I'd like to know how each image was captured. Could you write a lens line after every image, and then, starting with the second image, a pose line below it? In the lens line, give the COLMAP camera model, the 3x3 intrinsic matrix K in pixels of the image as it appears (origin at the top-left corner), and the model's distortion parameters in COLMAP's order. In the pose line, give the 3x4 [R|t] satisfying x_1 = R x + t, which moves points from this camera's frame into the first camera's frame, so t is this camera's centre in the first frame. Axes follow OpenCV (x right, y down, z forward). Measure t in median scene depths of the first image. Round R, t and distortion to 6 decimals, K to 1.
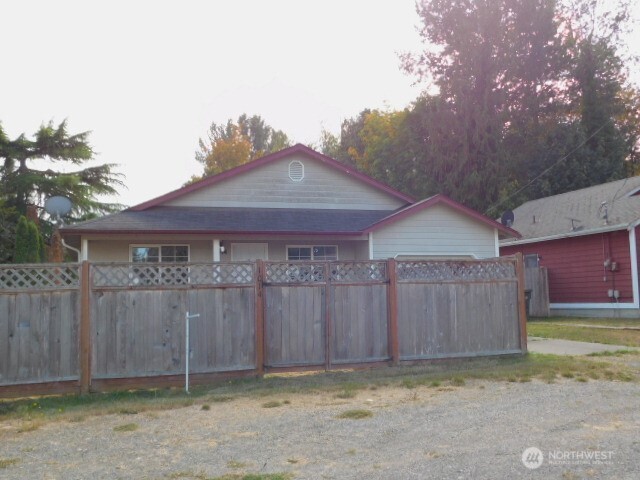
lens RADIAL K [[668.9, 0, 320.0], [0, 668.9, 240.0], [0, 0, 1]] dist [0.003024, 0.005715]
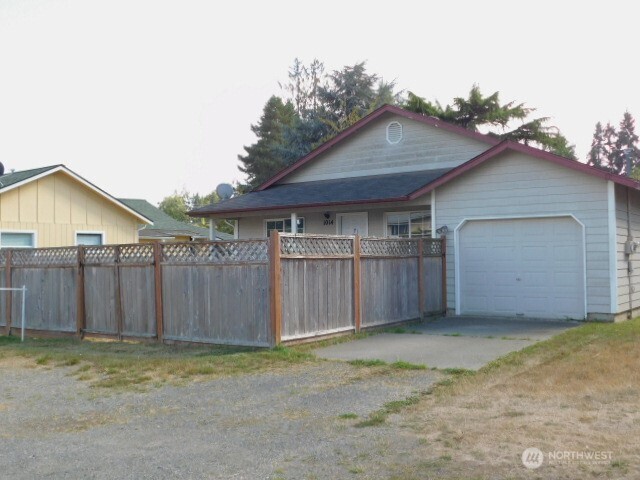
lens RADIAL K [[668.9, 0, 320.0], [0, 668.9, 240.0], [0, 0, 1]] dist [0.003024, 0.005715]
pose [[0.598453, -0.006815, -0.801129, 1.047165], [0.068926, 0.996694, 0.043010, -0.001718], [0.798188, -0.080958, 0.596944, 0.555629]]
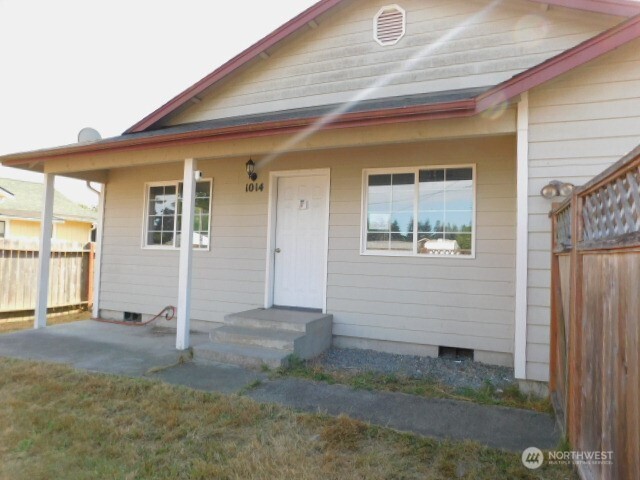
lens RADIAL K [[419.6, 0, 322.2], [0, 419.6, 239.5], [0, 0, 1]] dist [-0.073966, 0.058619]
pose [[0.756021, 0.018327, -0.654290, 0.217048], [0.008573, 0.999245, 0.037895, 0.076638], [0.654491, -0.034258, 0.755293, 1.161556]]
